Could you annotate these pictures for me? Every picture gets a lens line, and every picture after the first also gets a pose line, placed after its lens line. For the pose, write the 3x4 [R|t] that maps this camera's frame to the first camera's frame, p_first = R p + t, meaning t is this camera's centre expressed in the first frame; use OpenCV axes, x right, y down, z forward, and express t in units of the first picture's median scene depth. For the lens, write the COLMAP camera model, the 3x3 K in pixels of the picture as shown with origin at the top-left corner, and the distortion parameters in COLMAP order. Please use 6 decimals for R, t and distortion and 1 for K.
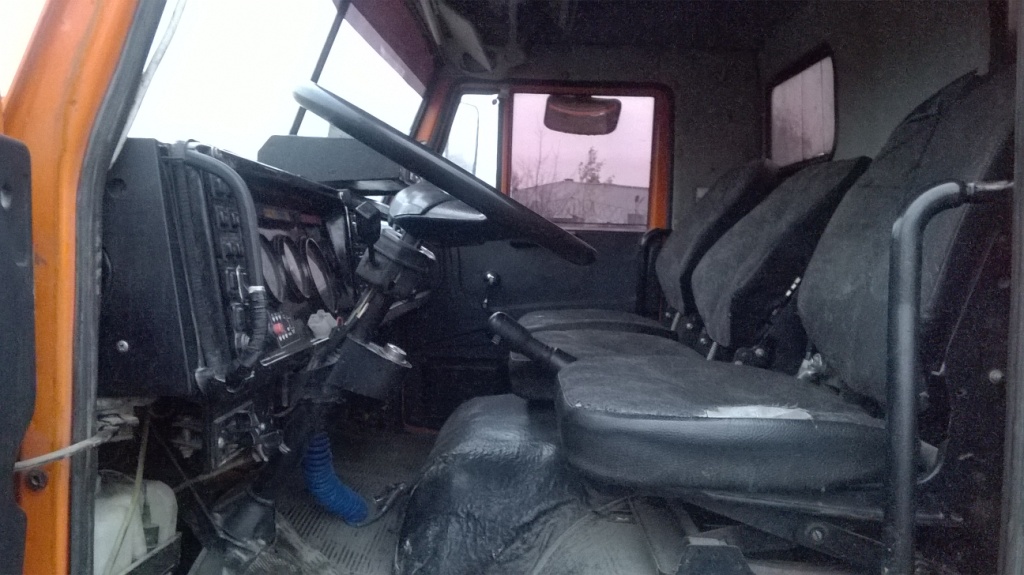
lens RADIAL K [[867.2, 0, 528.7], [0, 867.2, 286.6], [0, 0, 1]] dist [0.039831, -0.003579]
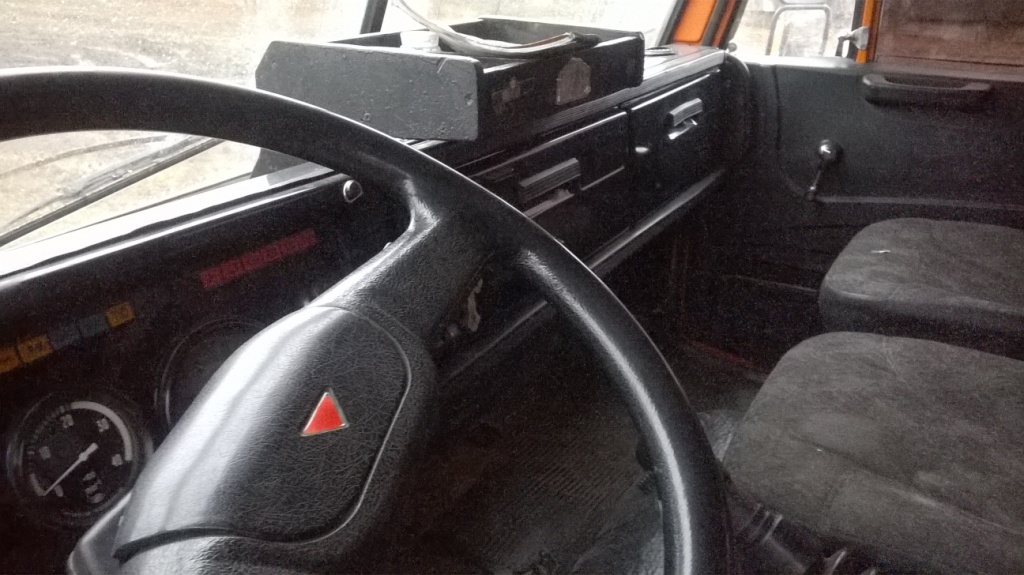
lens RADIAL K [[867.2, 0, 528.7], [0, 867.2, 286.6], [0, 0, 1]] dist [0.039831, -0.003579]
pose [[0.881046, 0.169668, -0.441555, 0.065044], [-0.018433, 0.945065, 0.326362, -0.126203], [0.472672, -0.279401, 0.835773, 0.350823]]
